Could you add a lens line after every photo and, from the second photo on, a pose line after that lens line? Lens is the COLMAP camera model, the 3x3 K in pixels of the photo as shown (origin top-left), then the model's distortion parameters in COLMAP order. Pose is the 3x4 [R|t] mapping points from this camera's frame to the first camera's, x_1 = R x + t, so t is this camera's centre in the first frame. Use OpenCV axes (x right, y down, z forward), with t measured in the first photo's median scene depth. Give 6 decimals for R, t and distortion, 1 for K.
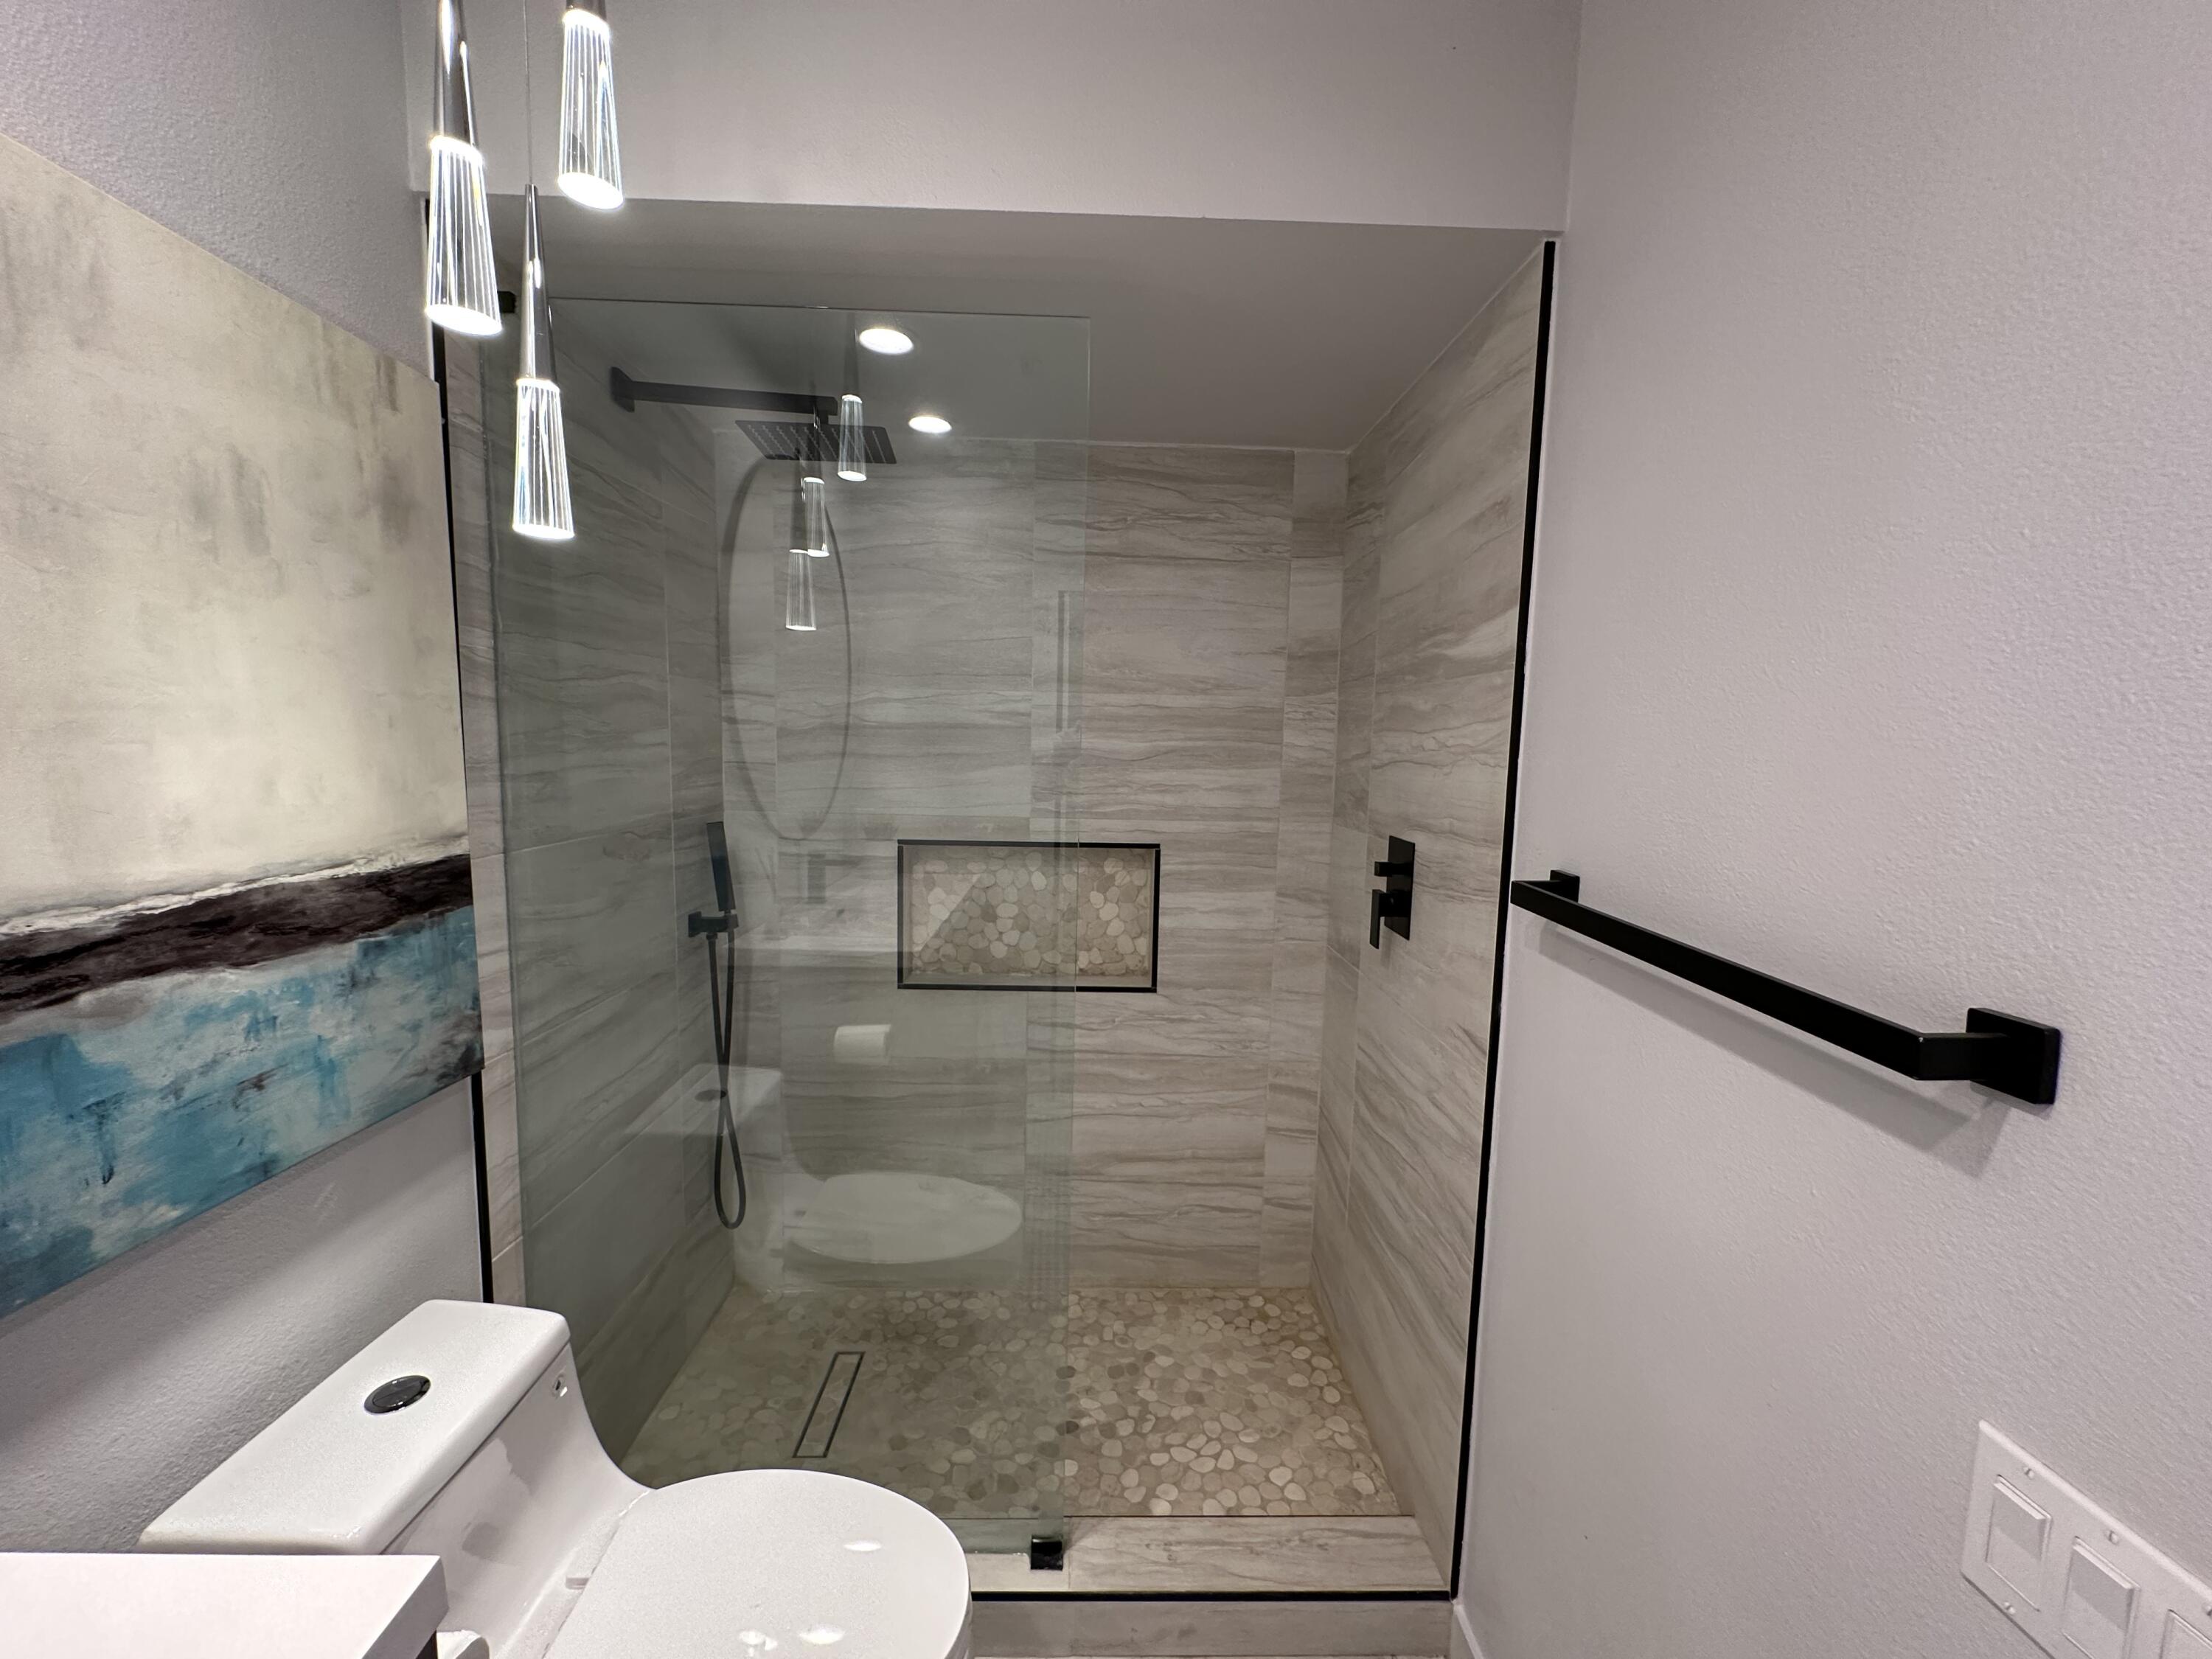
lens RADIAL K [[890.1, 0, 1111.0], [0, 890.1, 831.0], [0, 0, 1]] dist [-0.004700, 0.000209]
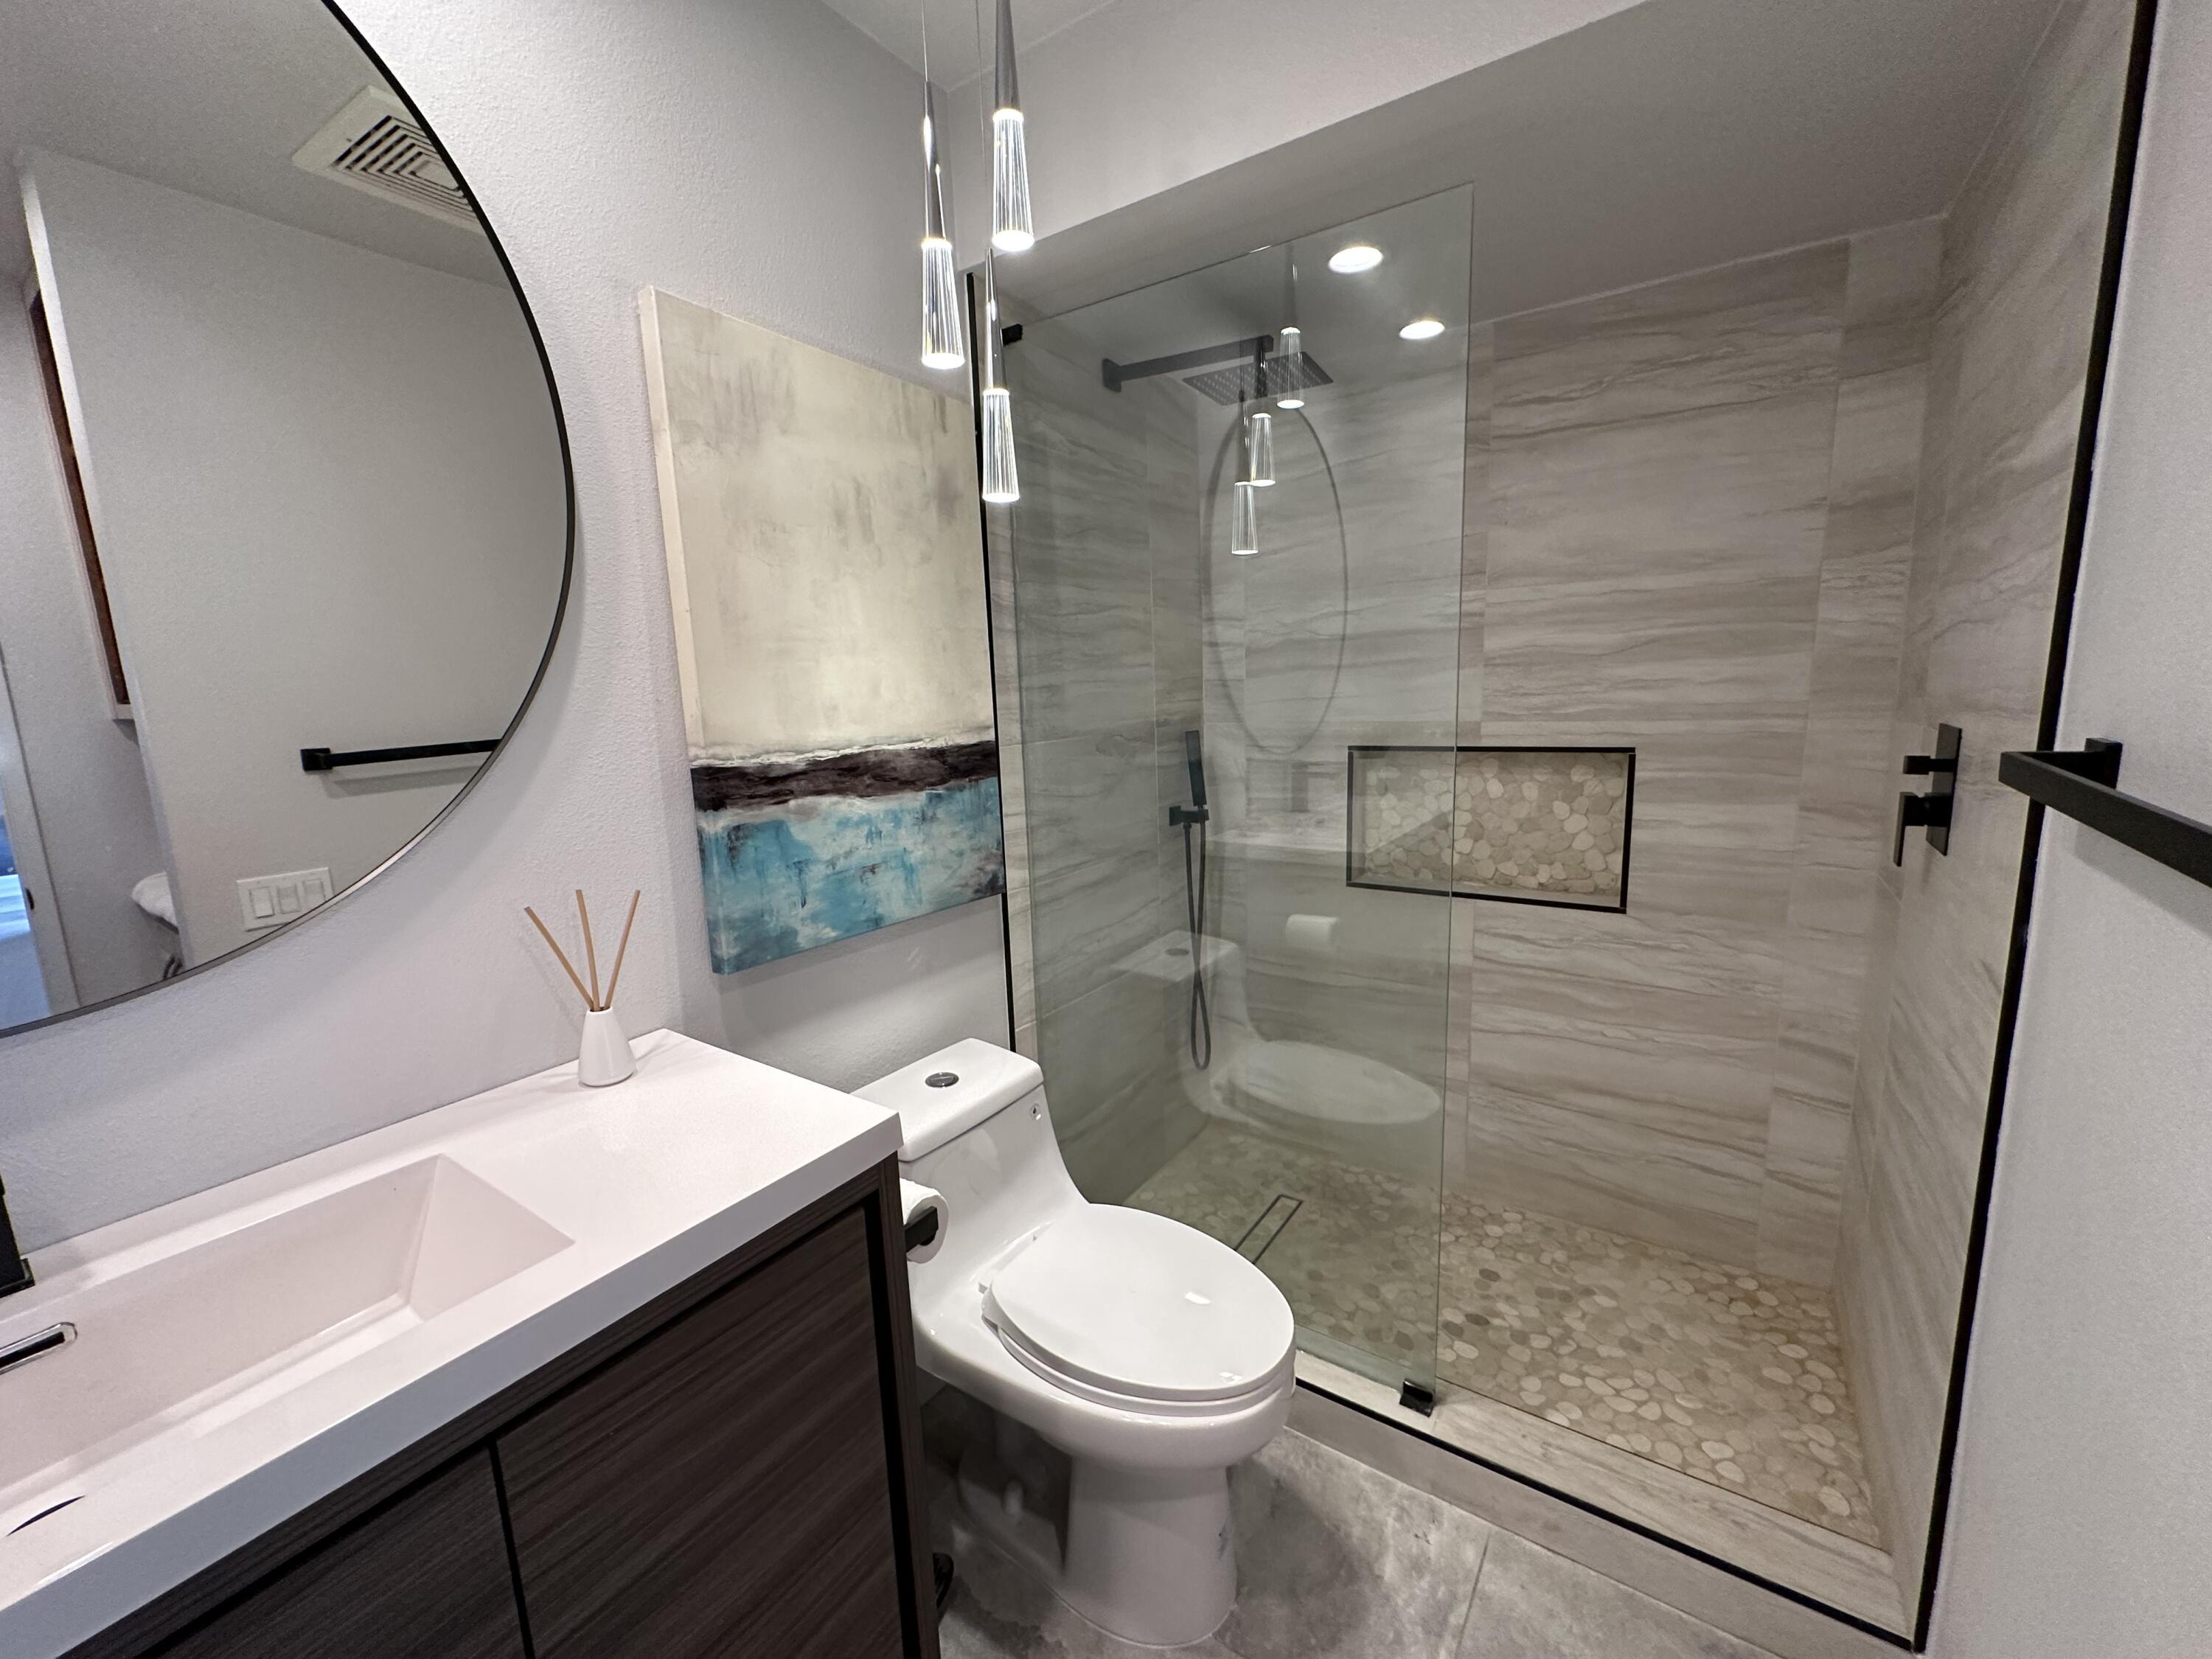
lens RADIAL K [[890.1, 0, 1101.2], [0, 890.1, 832.2], [0, 0, 1]] dist [-0.004700, 0.000209]
pose [[0.812361, 0.045257, -0.581396, 0.173236], [-0.005888, 0.997570, 0.069425, 0.049208], [0.583125, -0.052975, 0.810653, -0.046219]]
